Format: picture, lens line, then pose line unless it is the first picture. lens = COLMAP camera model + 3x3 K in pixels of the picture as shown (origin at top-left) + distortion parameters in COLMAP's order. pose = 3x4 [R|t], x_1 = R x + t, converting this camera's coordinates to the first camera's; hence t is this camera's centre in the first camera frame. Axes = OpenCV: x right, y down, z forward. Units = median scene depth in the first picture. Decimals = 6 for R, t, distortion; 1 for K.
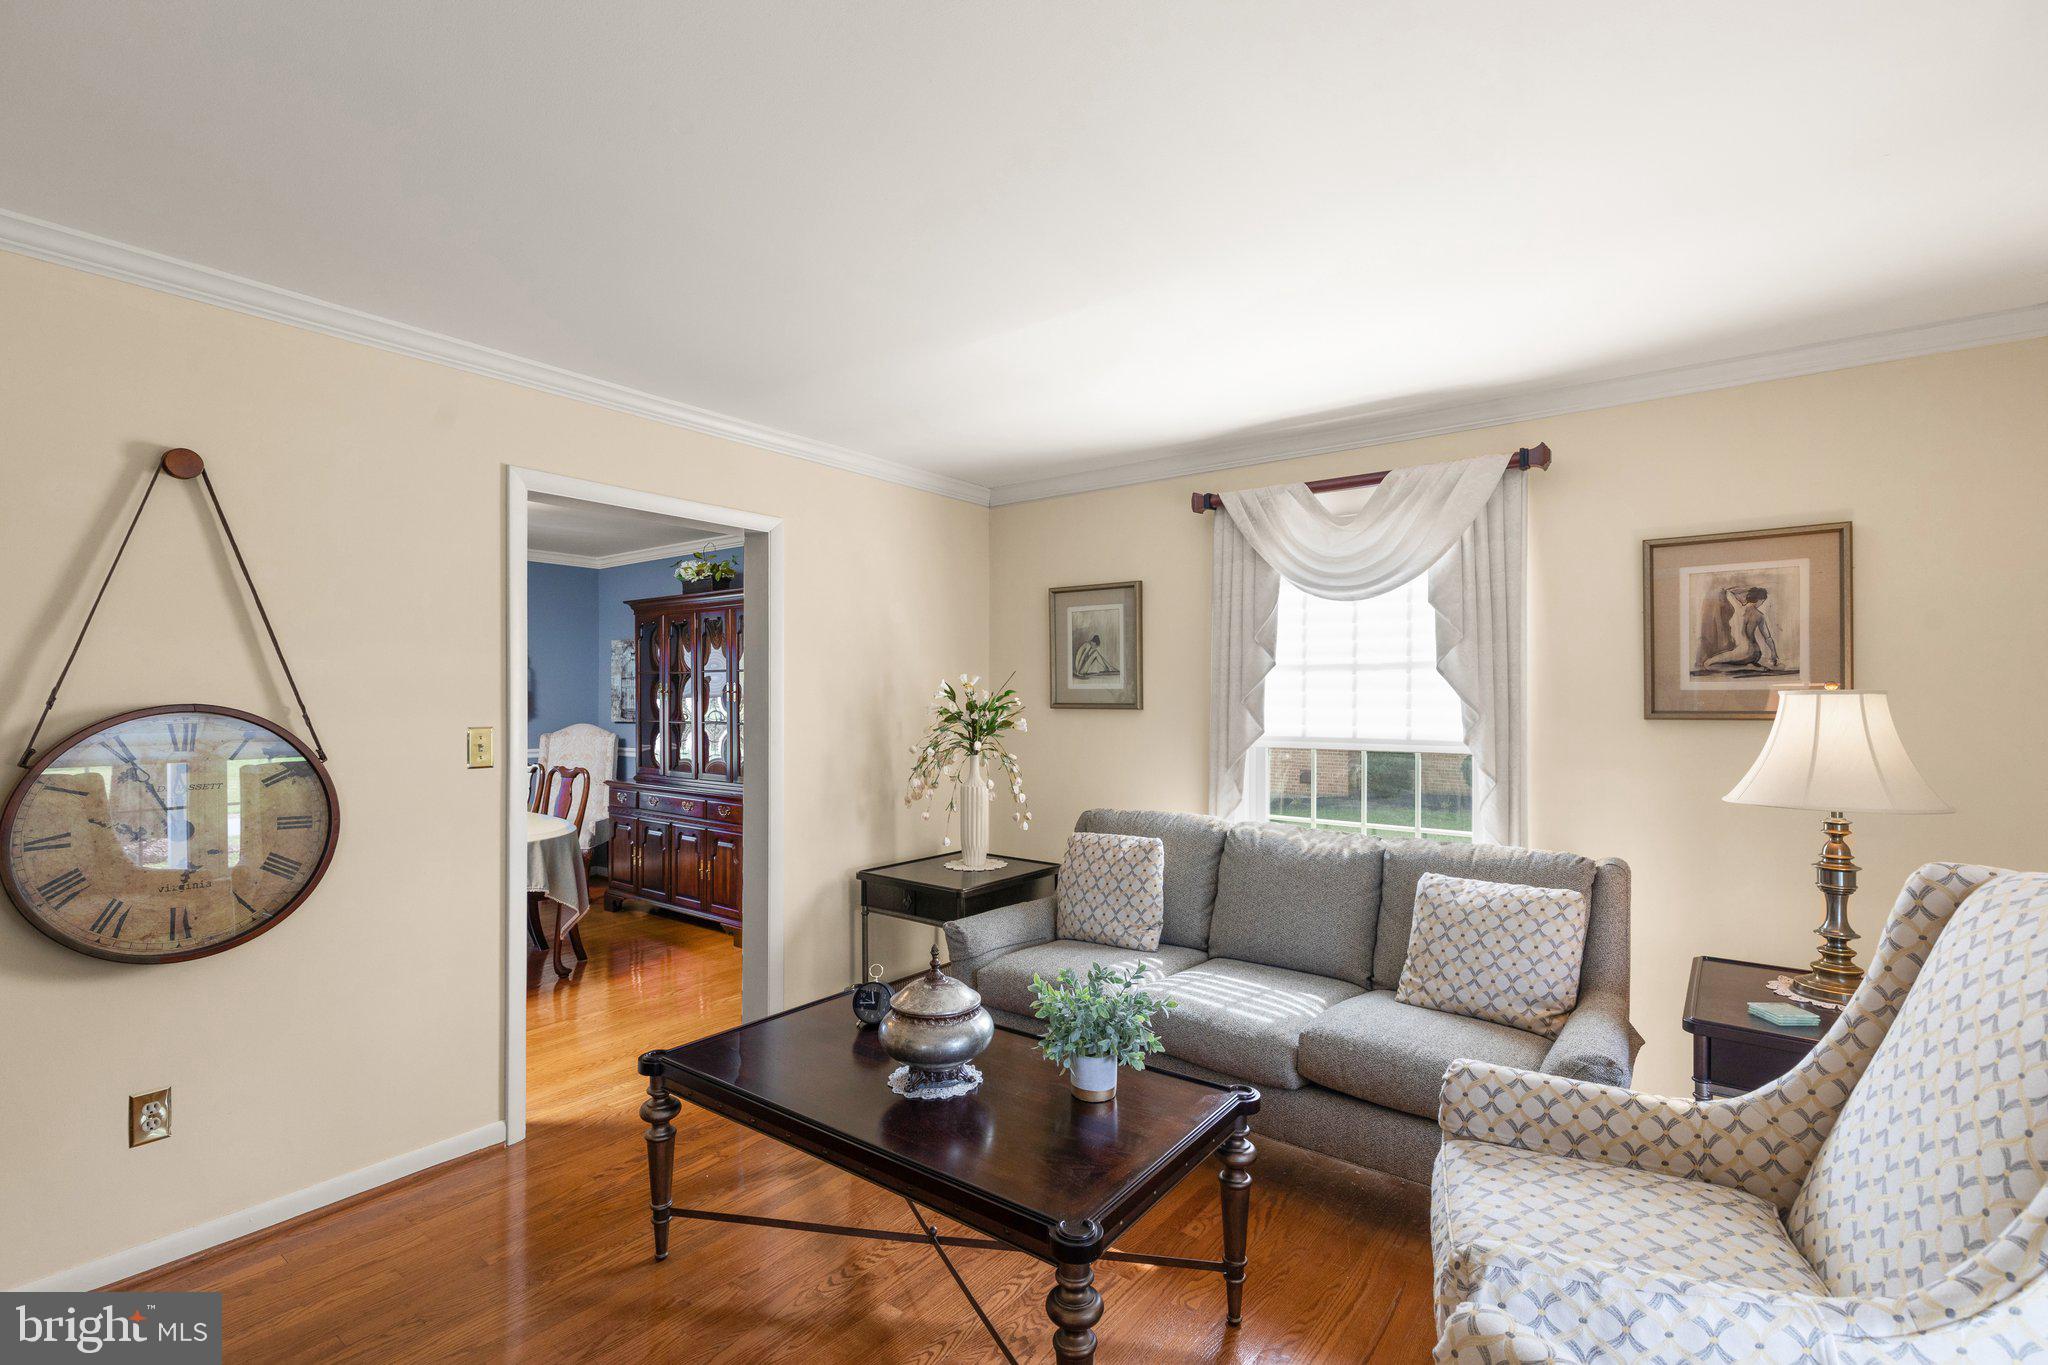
lens RADIAL K [[923.1, 0, 1014.9], [0, 923.1, 689.7], [0, 0, 1]] dist [0.003556, 0.000462]
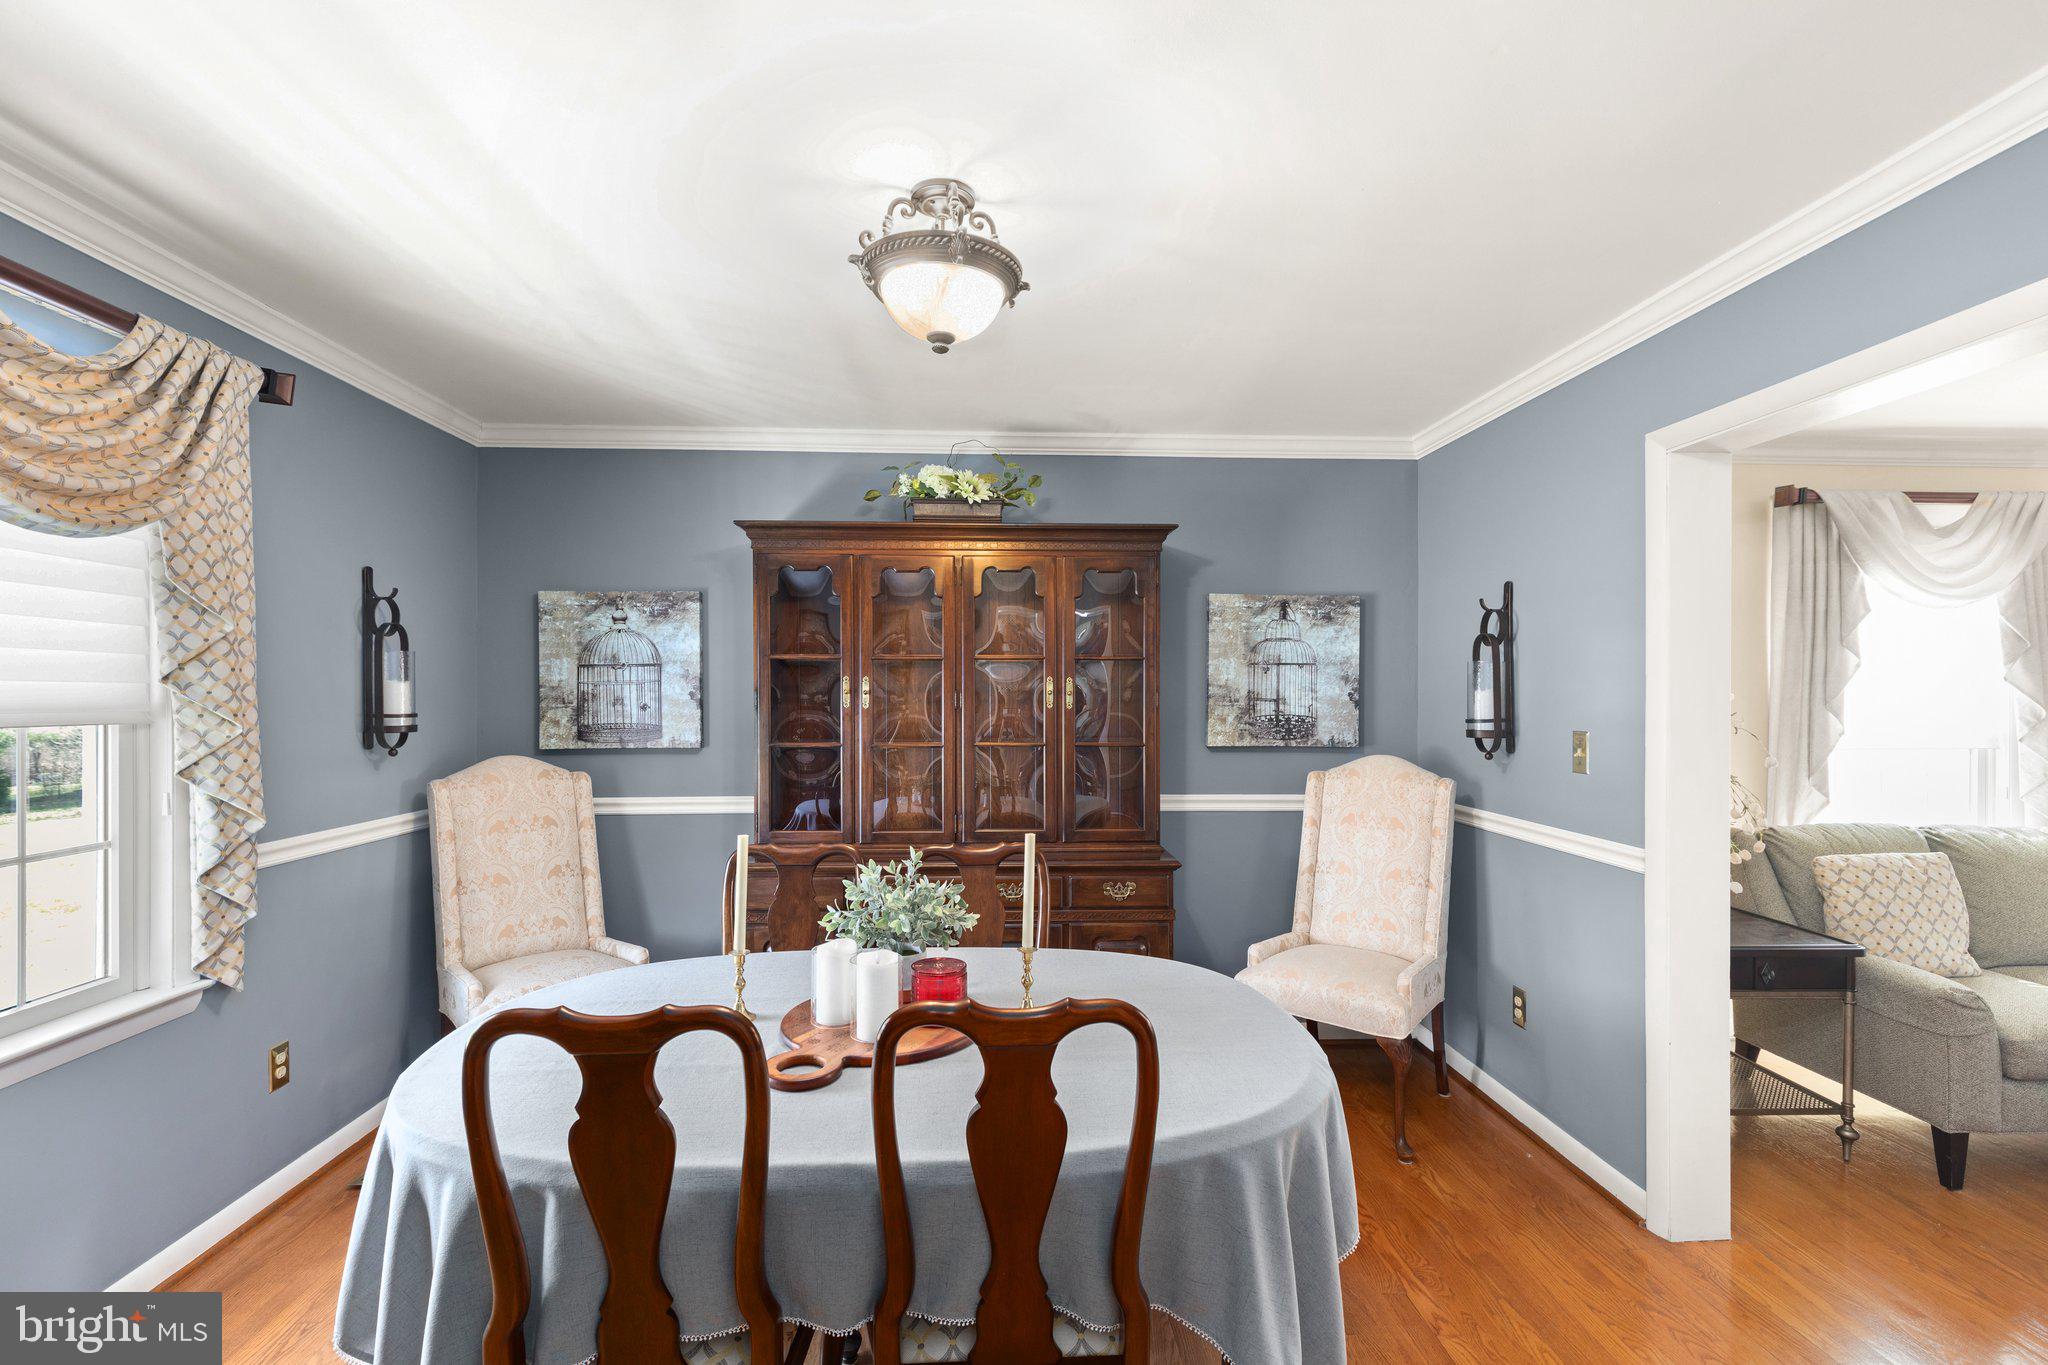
lens RADIAL K [[923.1, 0, 1014.9], [0, 923.1, 689.7], [0, 0, 1]] dist [0.003556, 0.000462]
pose [[0.760875, 0.001757, 0.648896, -1.036147], [-0.004308, 0.999988, 0.002345, -0.001620], [-0.648884, -0.004580, 0.760874, 0.798569]]
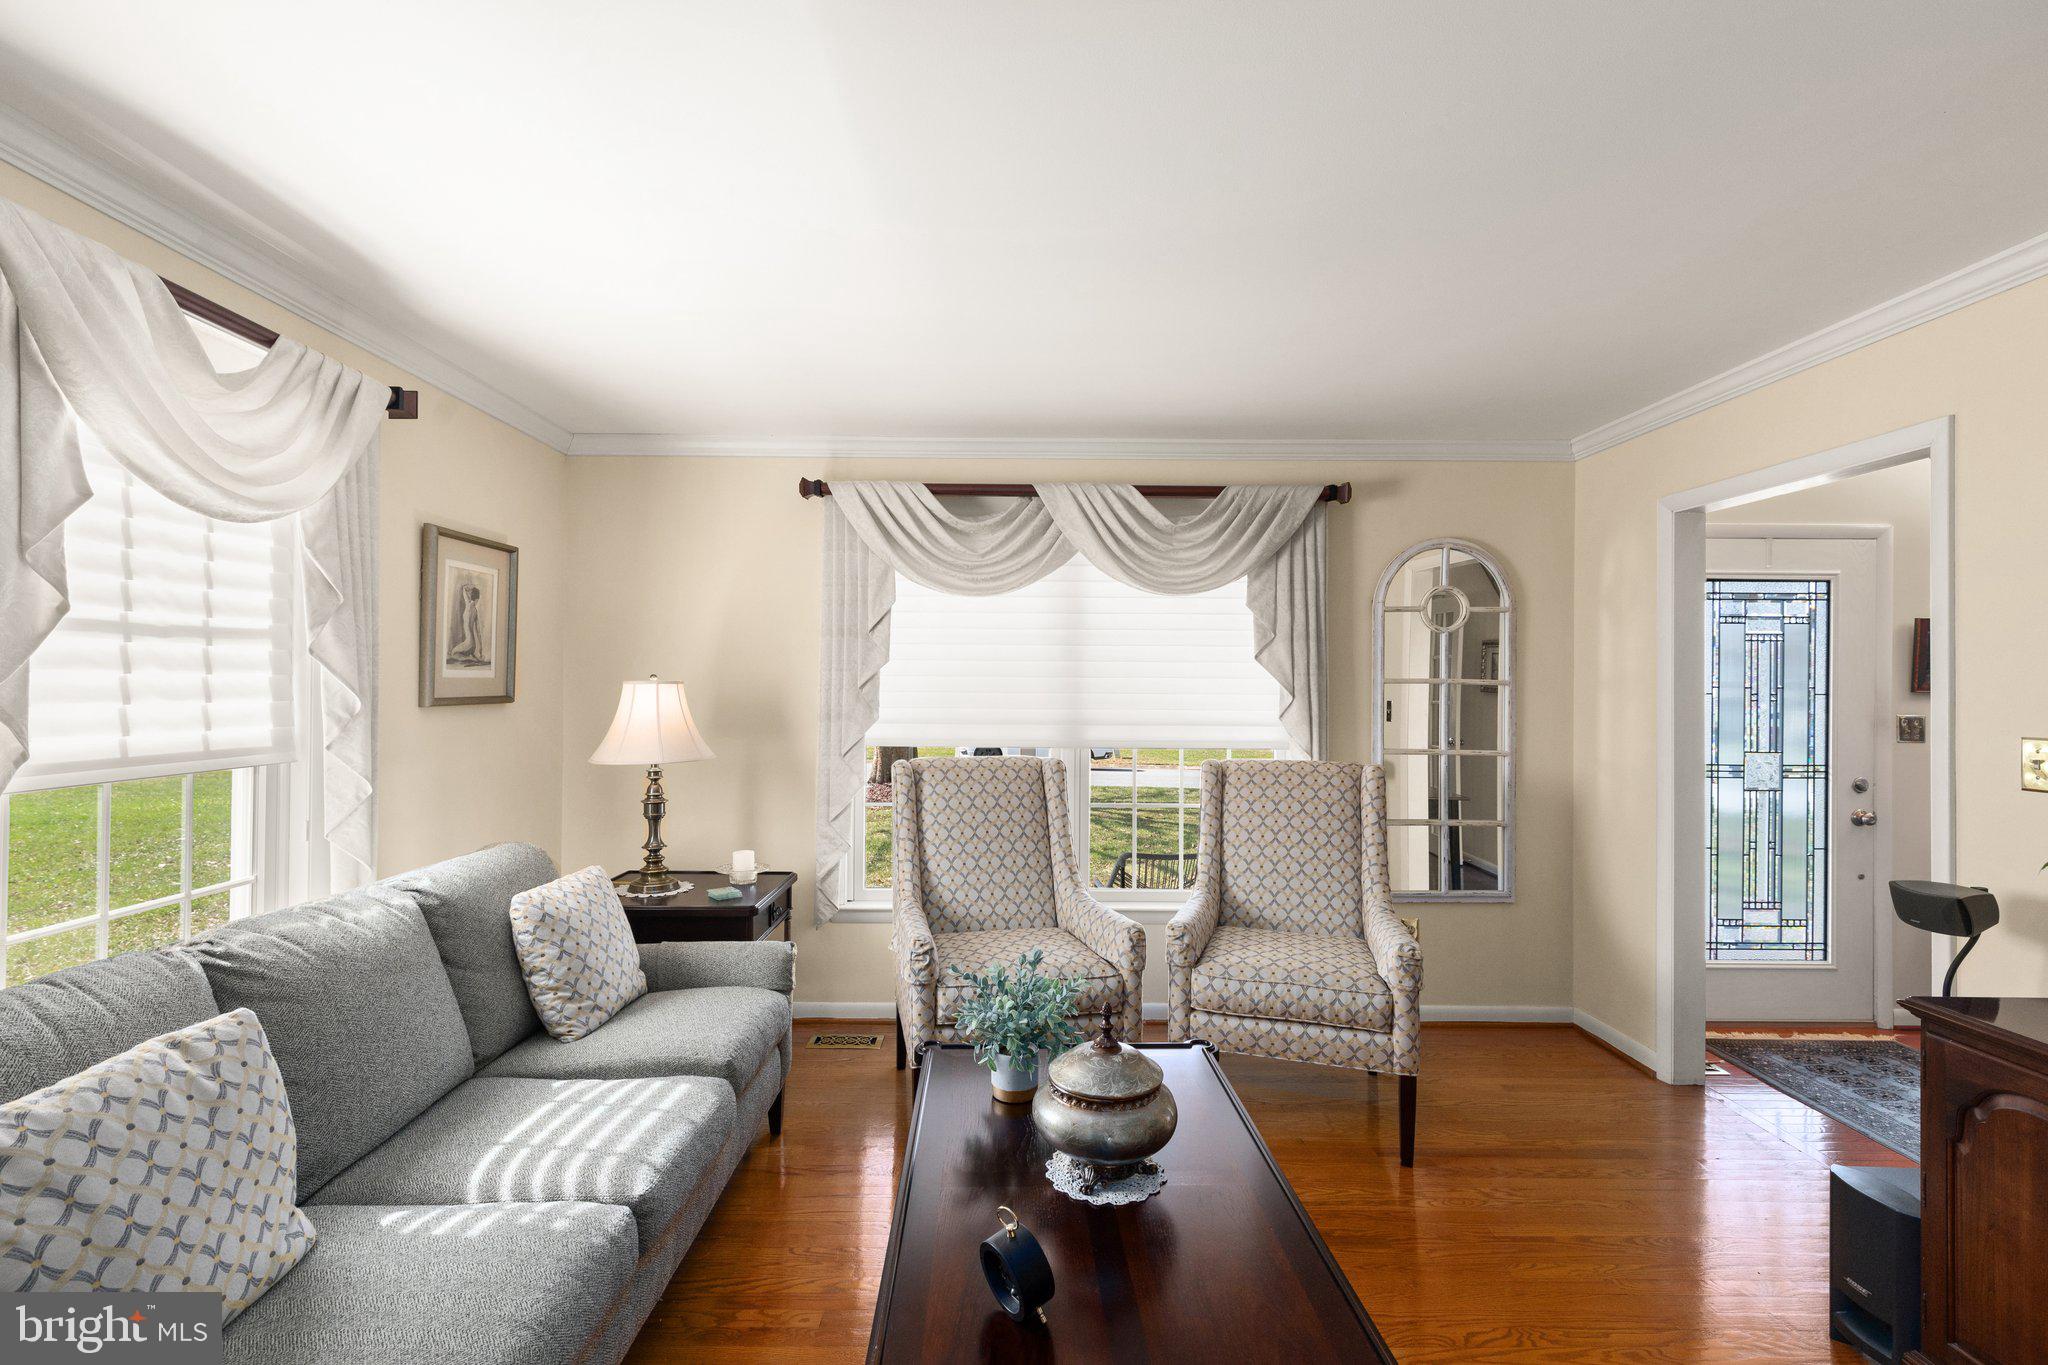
lens RADIAL K [[923.1, 0, 1014.9], [0, 923.1, 689.7], [0, 0, 1]] dist [0.003556, 0.000462]
pose [[-0.621673, -0.010910, 0.783201, -0.370548], [-0.016006, 0.999871, 0.001223, 0.001934], [-0.783113, -0.011775, -0.621768, 0.881057]]
